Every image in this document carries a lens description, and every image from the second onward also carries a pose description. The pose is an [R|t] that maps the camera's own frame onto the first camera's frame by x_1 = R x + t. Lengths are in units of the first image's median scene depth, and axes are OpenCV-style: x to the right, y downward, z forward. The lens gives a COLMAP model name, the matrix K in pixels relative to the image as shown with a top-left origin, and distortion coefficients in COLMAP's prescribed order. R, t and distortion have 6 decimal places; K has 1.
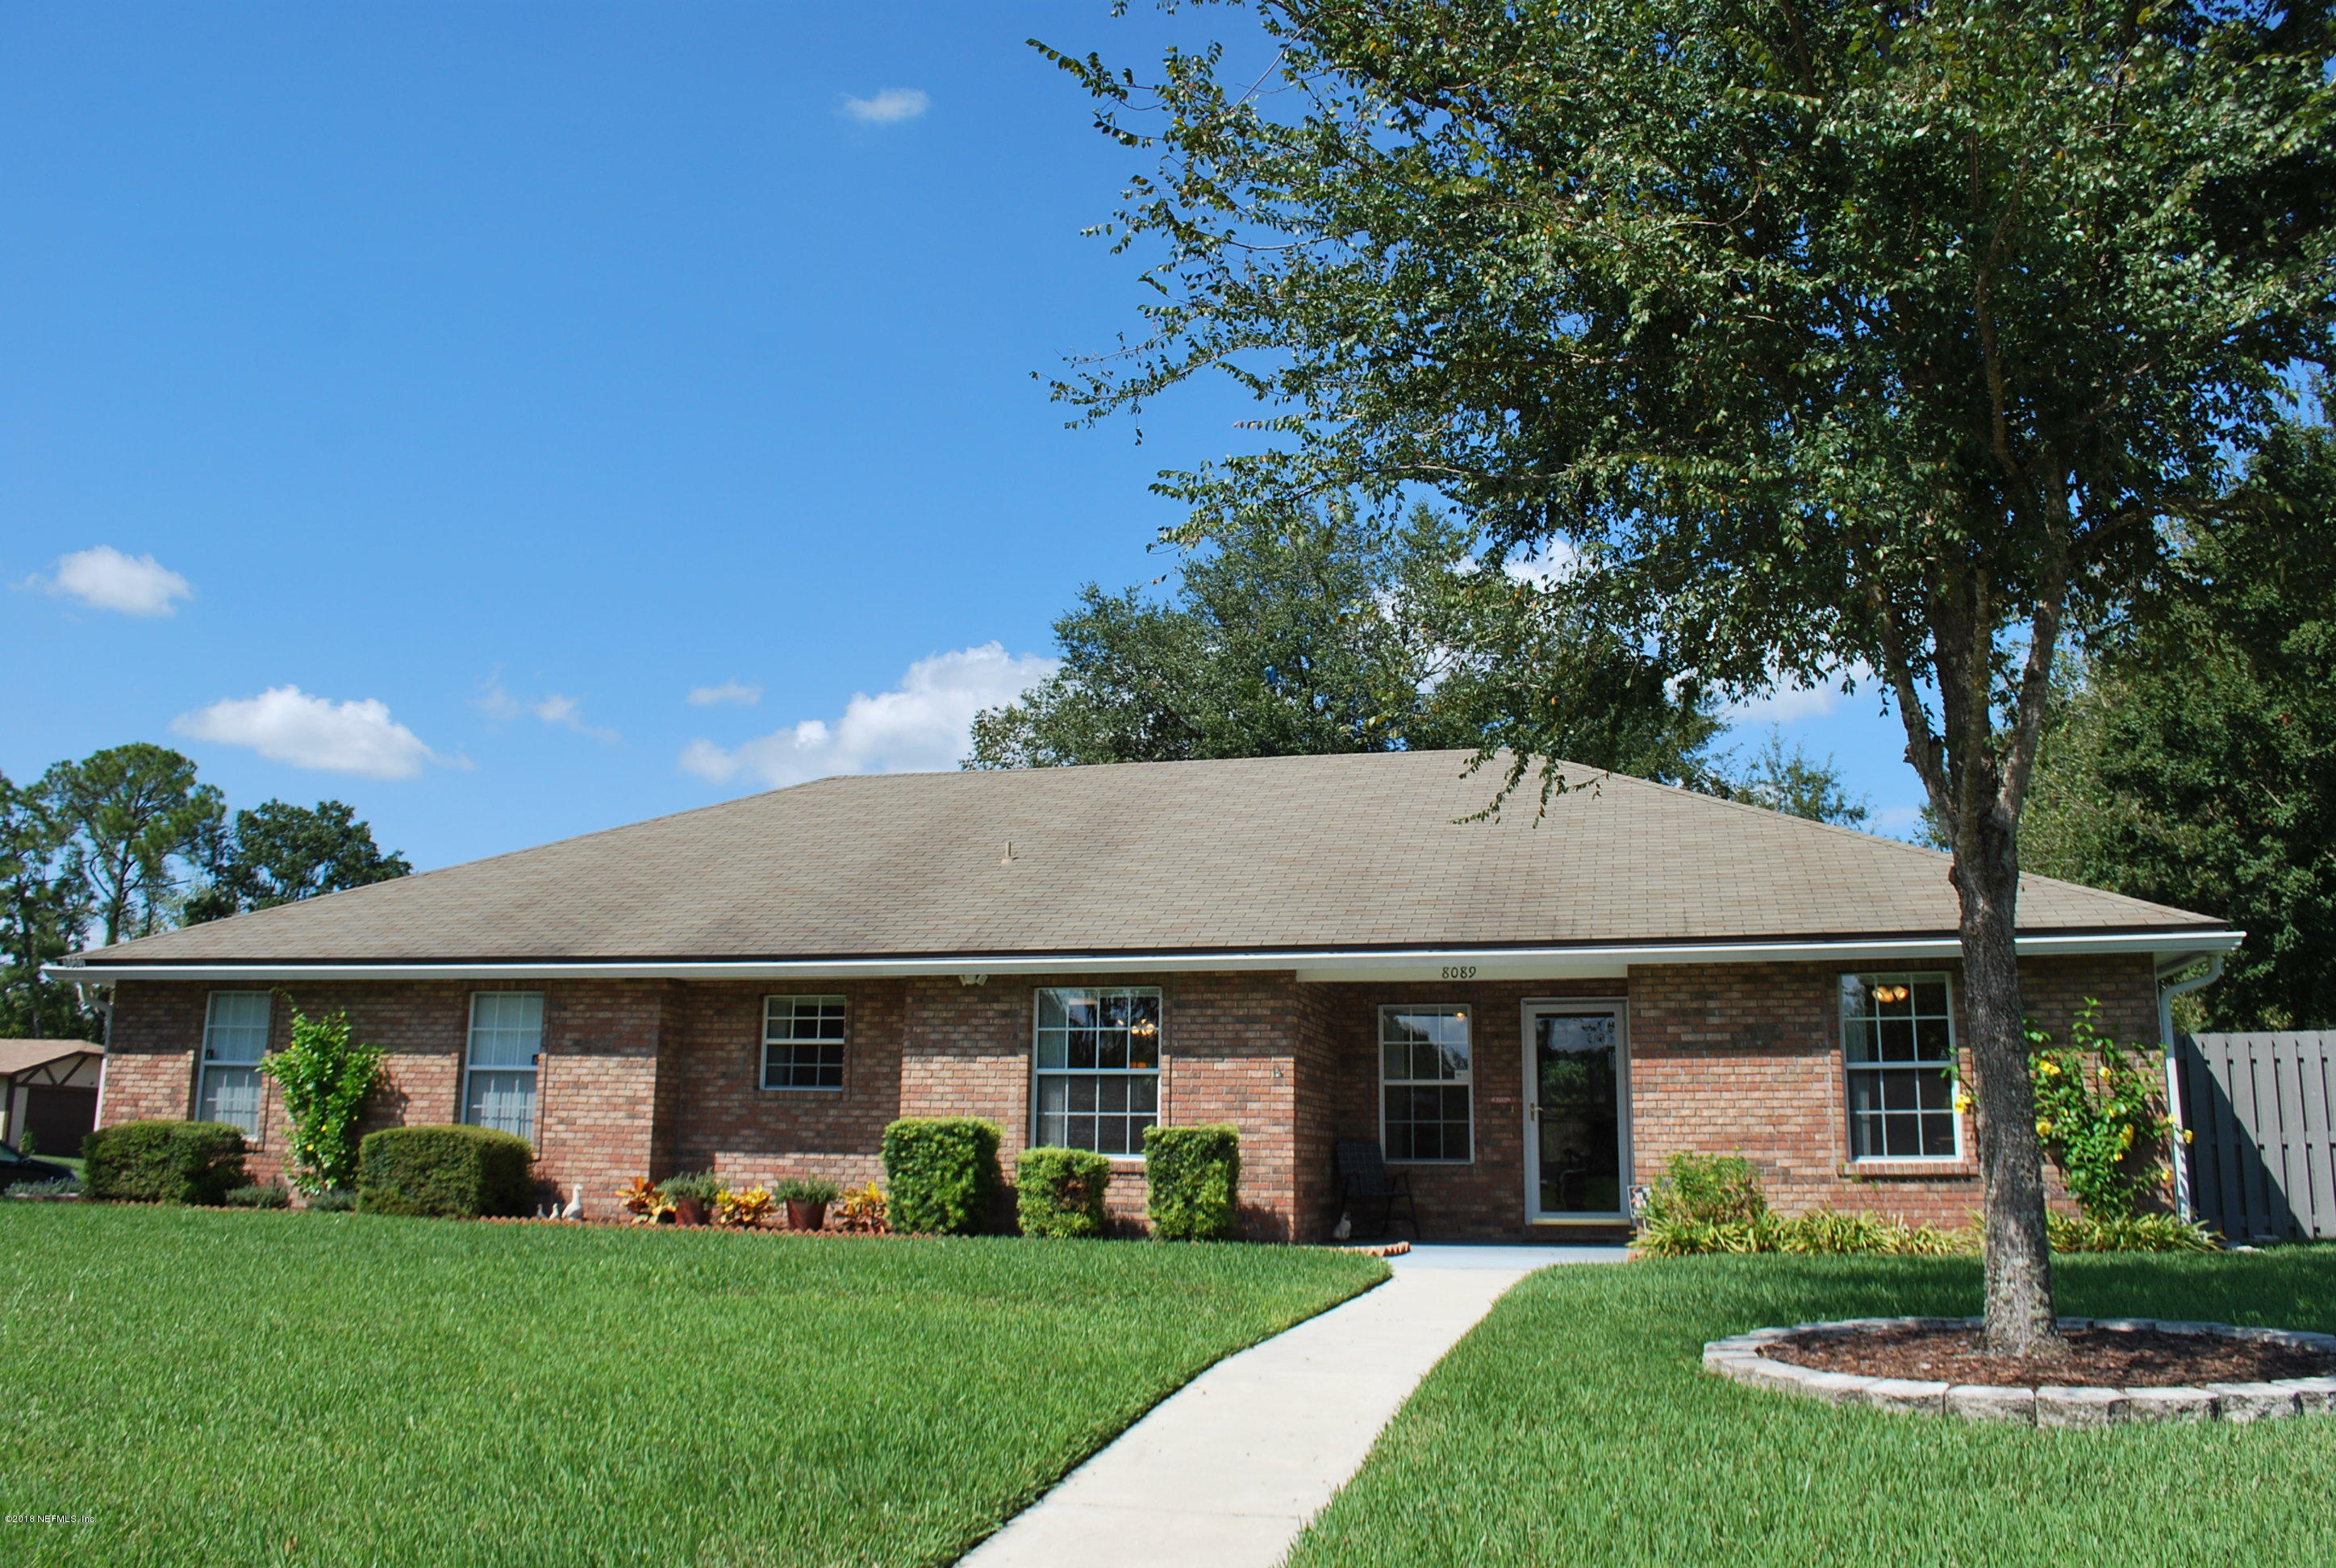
lens RADIAL K [[1827.6, 0, 1168.0], [0, 1827.6, 783.1], [0, 0, 1]] dist [-0.066007, -0.001027]
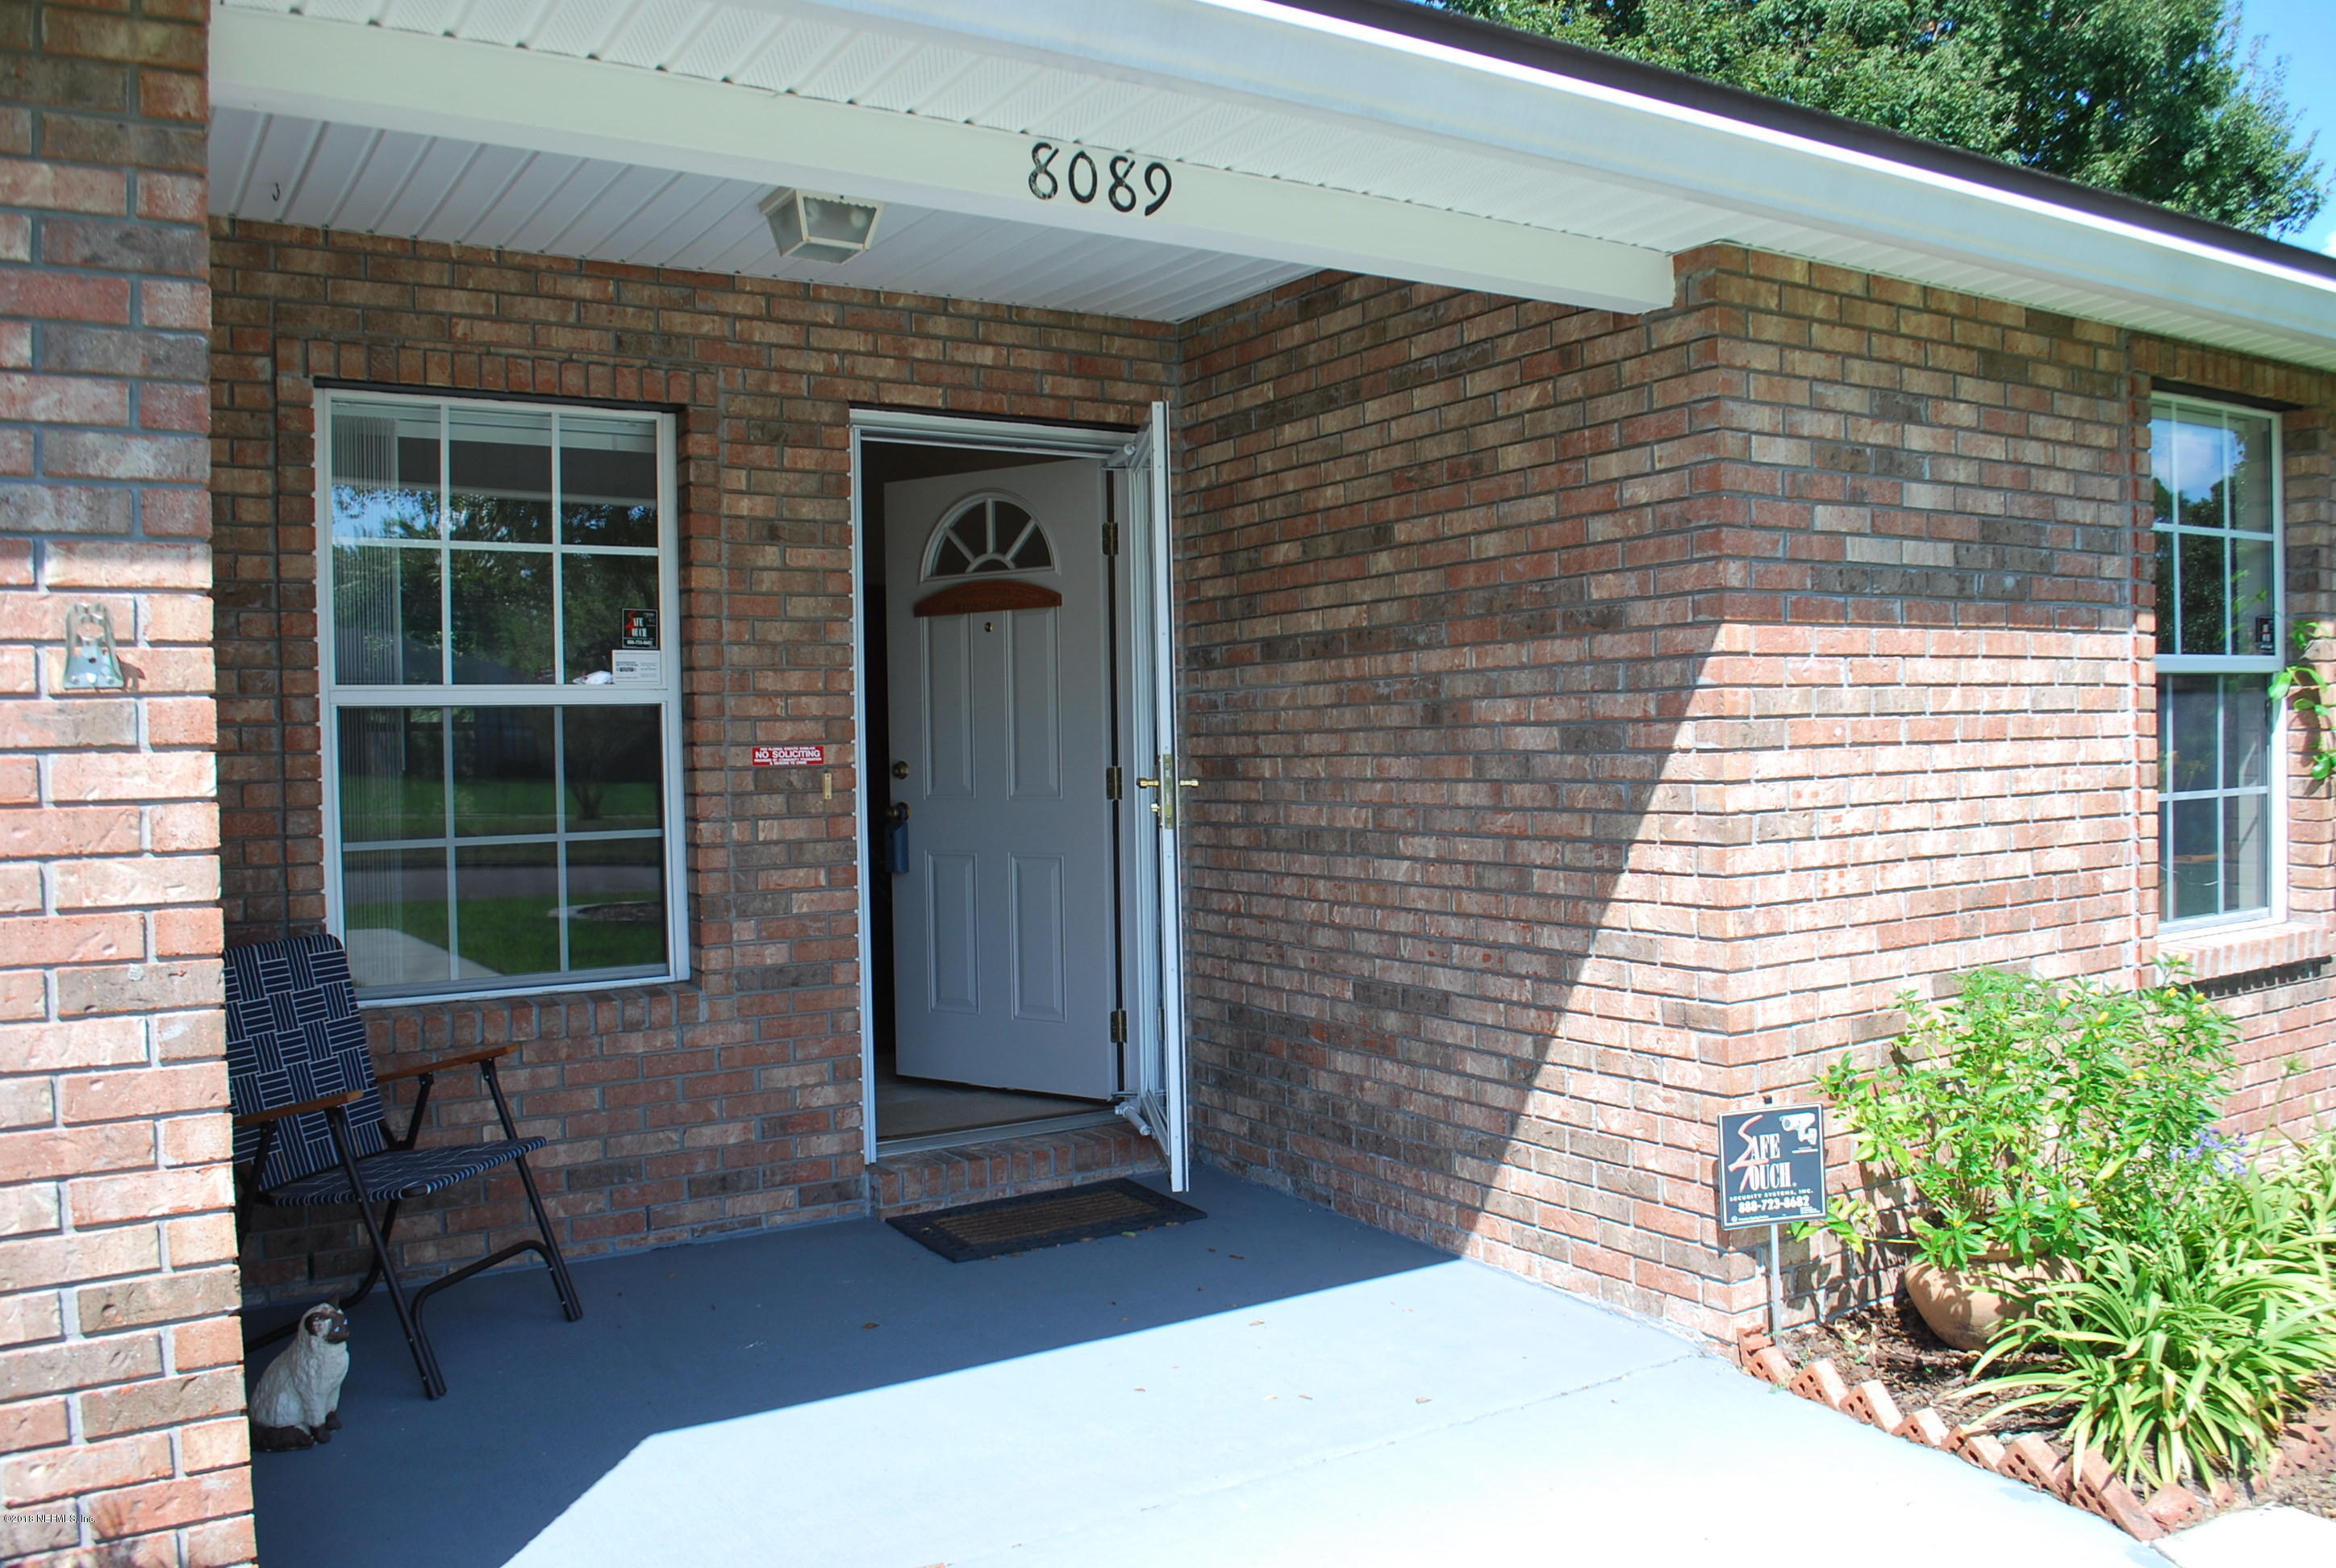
lens RADIAL K [[1827.6, 0, 1173.1], [0, 1827.6, 783.2], [0, 0, 1]] dist [-0.066007, -0.001027]
pose [[0.660401, -0.045167, 0.749554, 0.010333], [-0.128979, 0.976532, 0.172482, 0.141202], [-0.739754, -0.210584, 0.639077, 0.897430]]
